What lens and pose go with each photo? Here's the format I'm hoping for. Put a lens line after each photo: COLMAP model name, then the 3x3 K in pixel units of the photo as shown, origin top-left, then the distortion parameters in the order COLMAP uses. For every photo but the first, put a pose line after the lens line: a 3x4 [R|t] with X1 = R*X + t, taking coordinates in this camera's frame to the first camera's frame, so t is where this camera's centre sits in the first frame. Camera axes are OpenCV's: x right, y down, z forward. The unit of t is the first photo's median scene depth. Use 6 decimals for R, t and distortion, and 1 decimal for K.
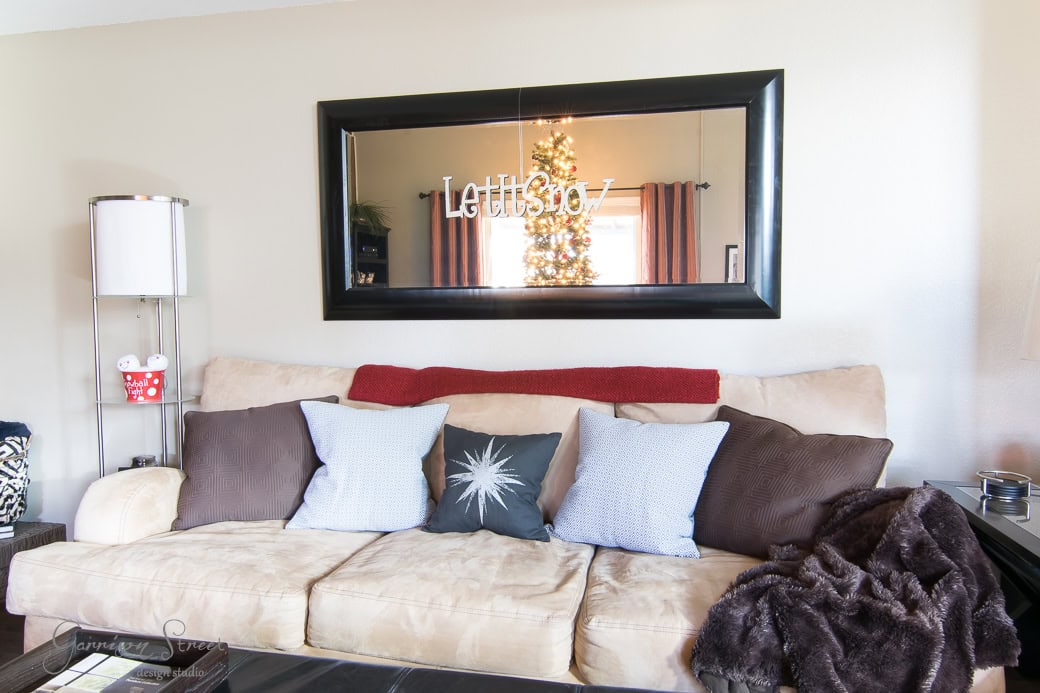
lens RADIAL K [[694.9, 0, 528.0], [0, 694.9, 351.7], [0, 0, 1]] dist [-0.010131, 0.004436]
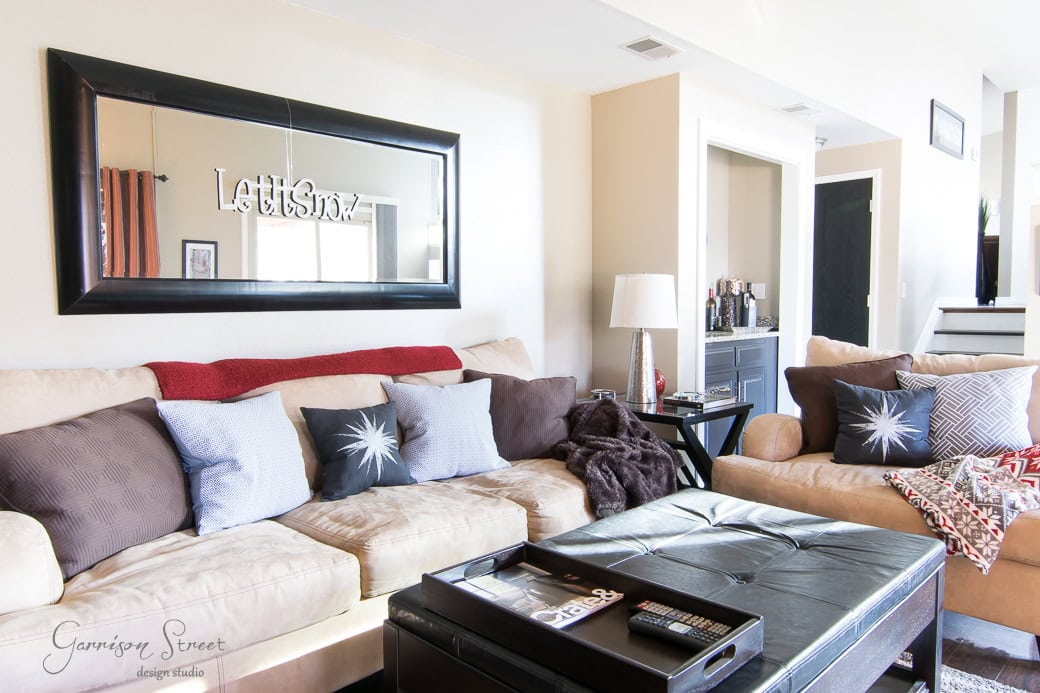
lens RADIAL K [[694.9, 0, 526.1], [0, 694.9, 344.0], [0, 0, 1]] dist [-0.010131, 0.004436]
pose [[0.556434, -0.047172, 0.829551, -0.711745], [0.052255, 0.998398, 0.021723, 0.000570], [-0.829247, 0.031260, 0.558008, 0.092228]]
